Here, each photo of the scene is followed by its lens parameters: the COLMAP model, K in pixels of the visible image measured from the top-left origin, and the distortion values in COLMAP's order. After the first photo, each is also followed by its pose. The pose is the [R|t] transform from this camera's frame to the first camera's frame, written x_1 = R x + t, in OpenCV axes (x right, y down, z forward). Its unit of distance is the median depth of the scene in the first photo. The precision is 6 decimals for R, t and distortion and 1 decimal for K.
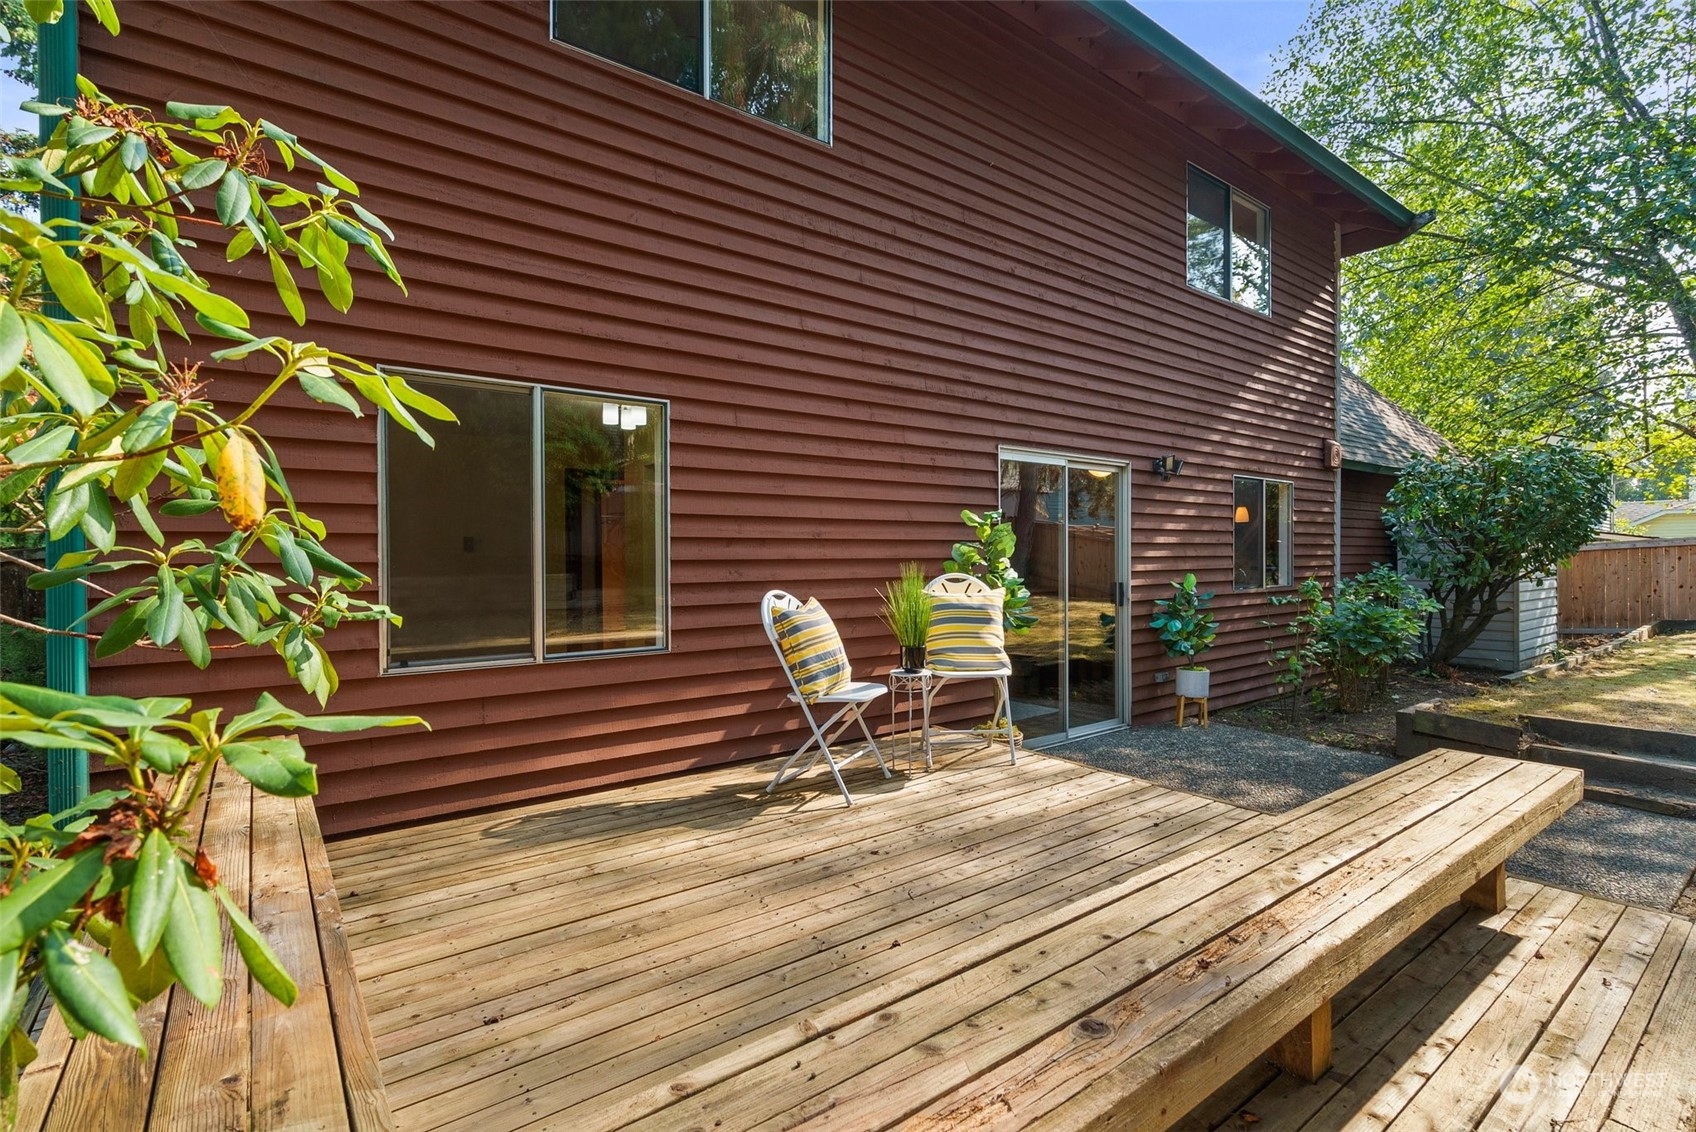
lens RADIAL K [[779.3, 0, 849.8], [0, 779.3, 564.0], [0, 0, 1]] dist [-0.004382, -0.000288]
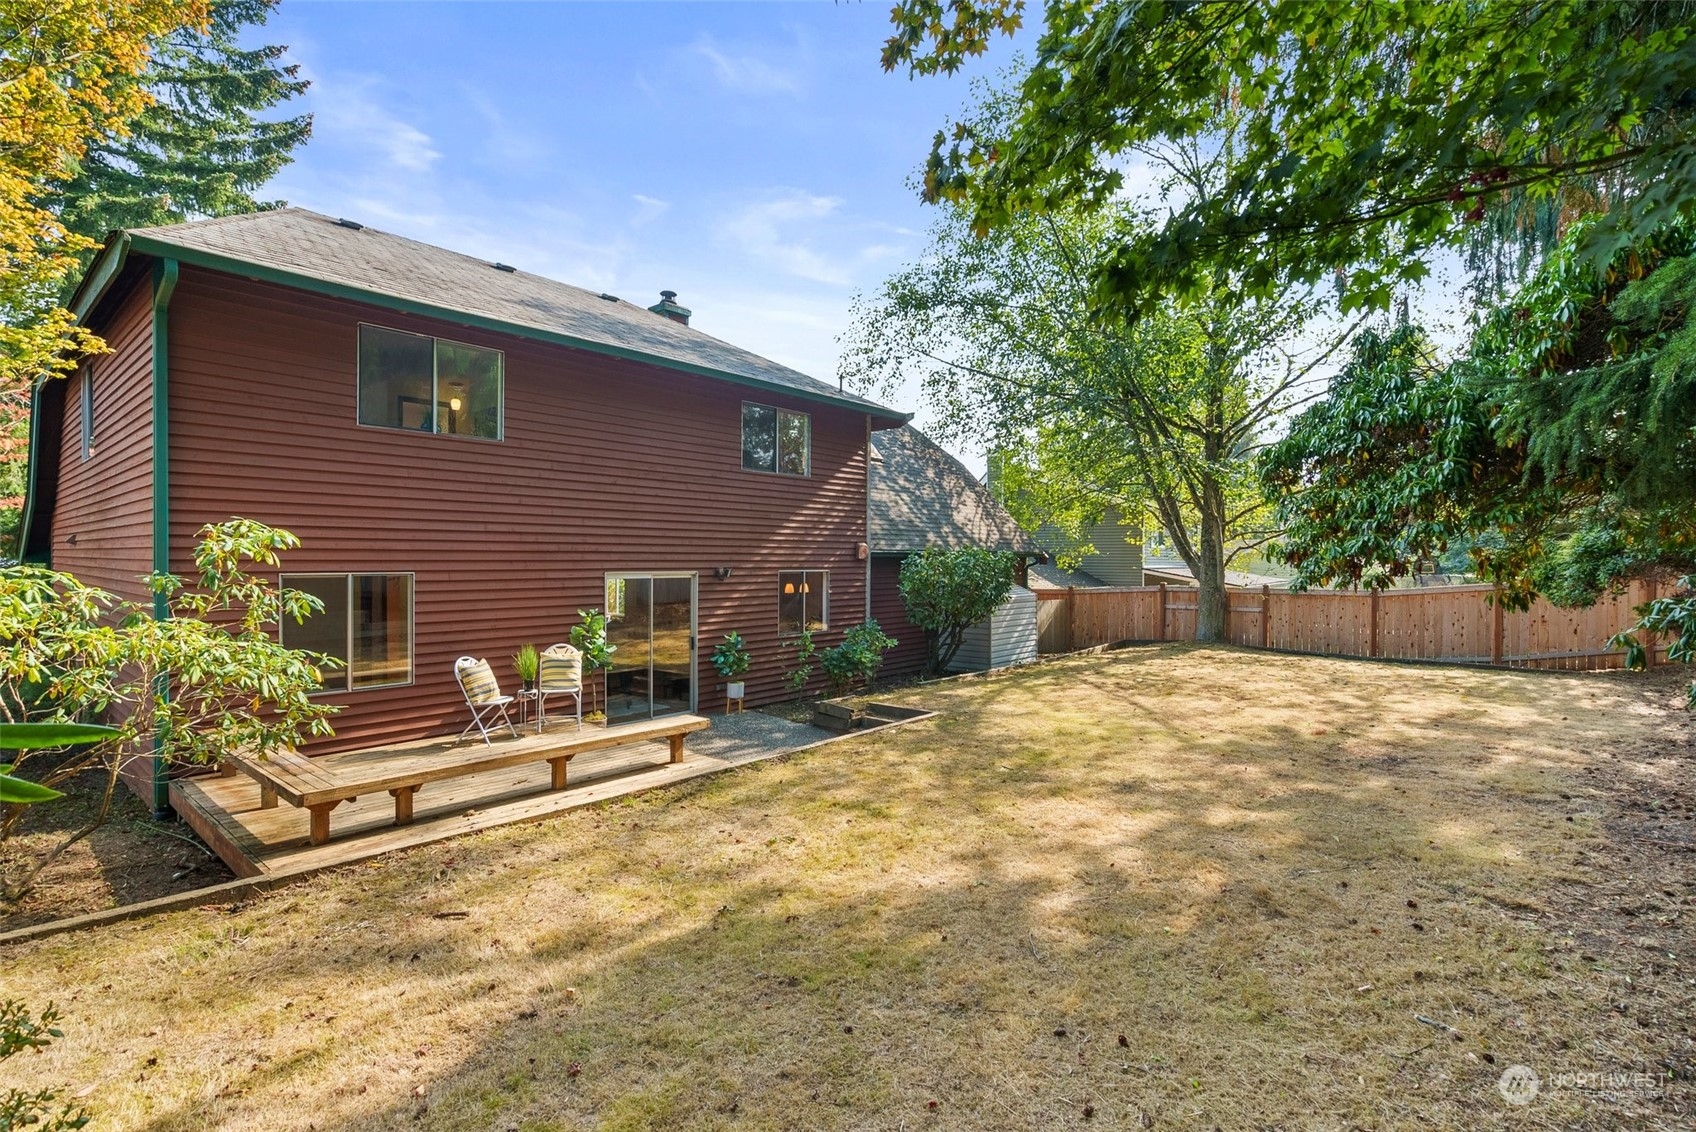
lens RADIAL K [[779.3, 0, 844.7], [0, 779.3, 565.4], [0, 0, 1]] dist [-0.004382, -0.000288]
pose [[0.976404, 0.008098, 0.215798, 0.440522], [-0.006882, 0.999956, -0.006386, -0.200293], [-0.215840, 0.004750, 0.976417, -1.293386]]
